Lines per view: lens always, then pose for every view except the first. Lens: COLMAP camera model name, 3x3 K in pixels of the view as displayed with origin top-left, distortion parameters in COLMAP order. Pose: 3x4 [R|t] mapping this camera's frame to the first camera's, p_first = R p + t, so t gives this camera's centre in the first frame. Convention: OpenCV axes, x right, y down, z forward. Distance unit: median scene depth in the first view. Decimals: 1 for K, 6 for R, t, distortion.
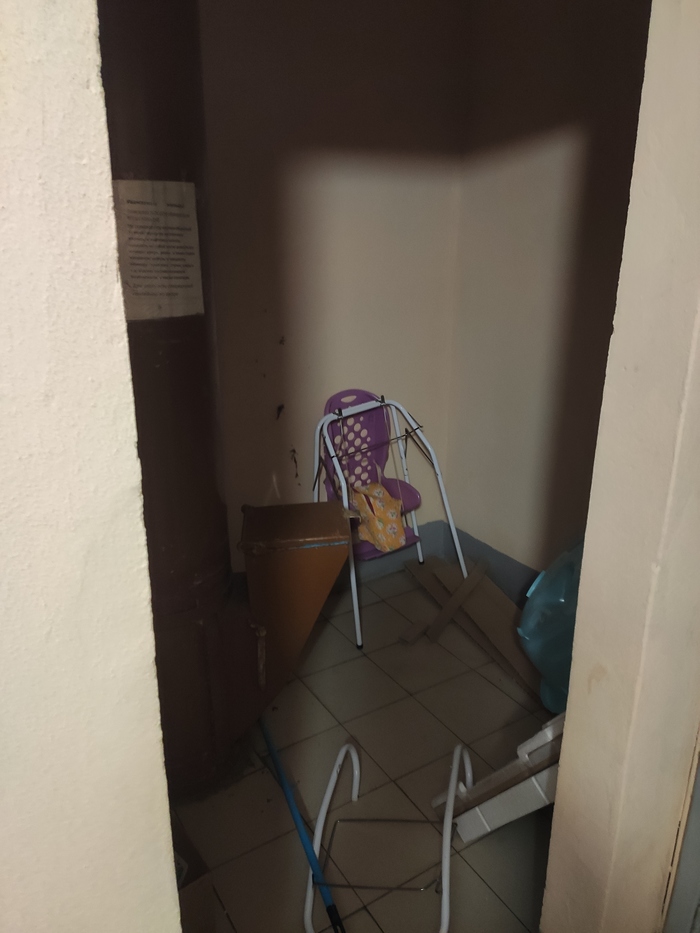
lens RADIAL K [[724.5, 0, 354.2], [0, 724.5, 464.6], [0, 0, 1]] dist [0.012663, -0.003967]
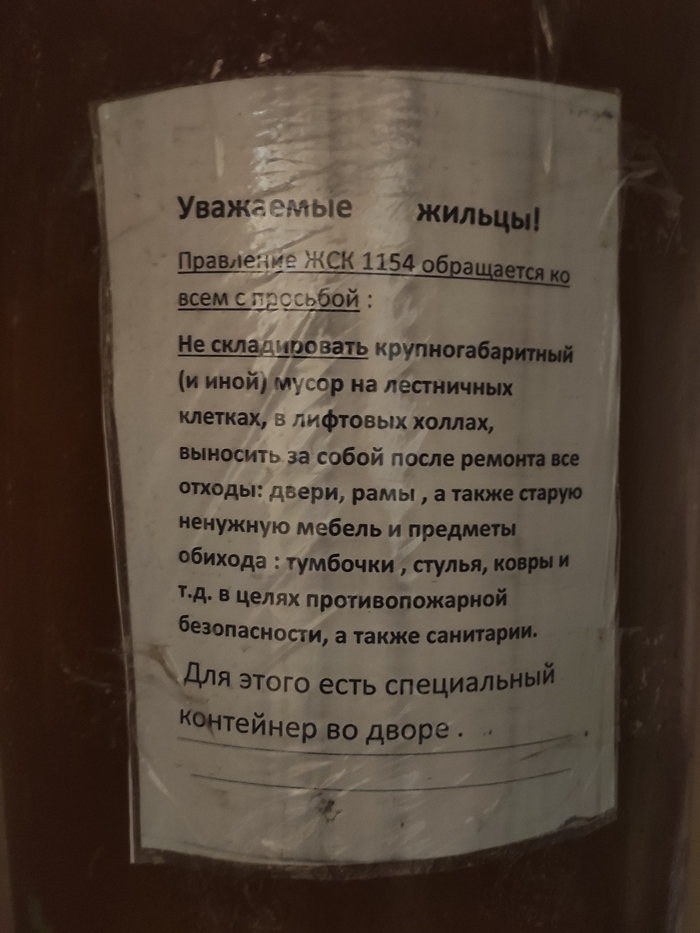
lens RADIAL K [[724.5, 0, 352.4], [0, 724.5, 470.5], [0, 0, 1]] dist [0.012663, -0.003967]
pose [[0.798350, 0.048617, -0.600228, -0.163485], [-0.163055, 0.976954, -0.137745, -0.266613], [0.579699, 0.207839, 0.787878, 0.843947]]
